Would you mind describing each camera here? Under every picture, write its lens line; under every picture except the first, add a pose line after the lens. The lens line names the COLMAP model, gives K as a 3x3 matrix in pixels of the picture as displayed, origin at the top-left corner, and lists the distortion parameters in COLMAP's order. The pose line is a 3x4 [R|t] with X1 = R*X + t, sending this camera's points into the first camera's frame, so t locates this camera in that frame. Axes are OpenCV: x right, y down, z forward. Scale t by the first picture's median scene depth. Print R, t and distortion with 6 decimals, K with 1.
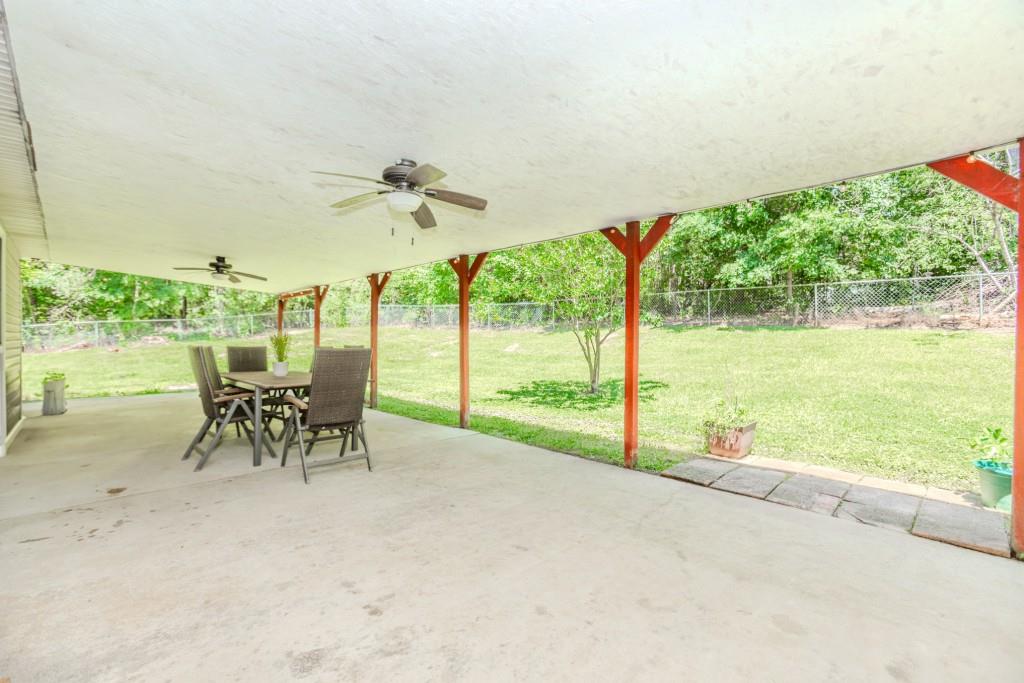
lens RADIAL K [[462.3, 0, 515.4], [0, 462.3, 335.4], [0, 0, 1]] dist [-0.002239, 0.004813]
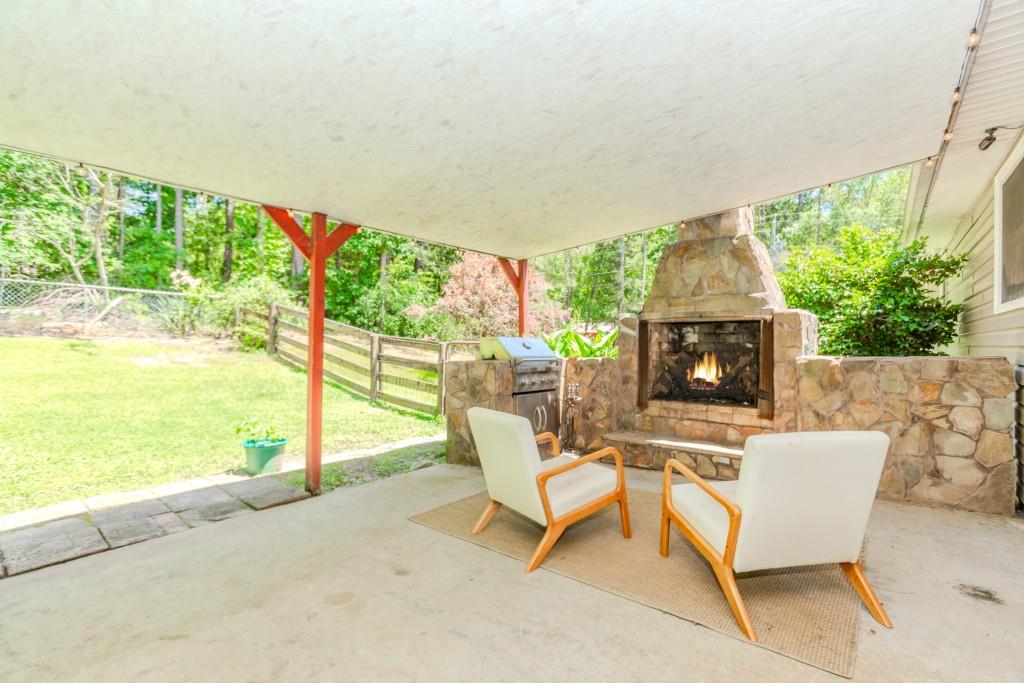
lens RADIAL K [[462.3, 0, 510.6], [0, 462.3, 343.2], [0, 0, 1]] dist [-0.002239, 0.004813]
pose [[-0.111215, 0.001675, 0.993795, -0.071628], [-0.006077, 0.999979, -0.002366, -0.000815], [-0.993778, -0.006303, -0.111202, 0.085098]]
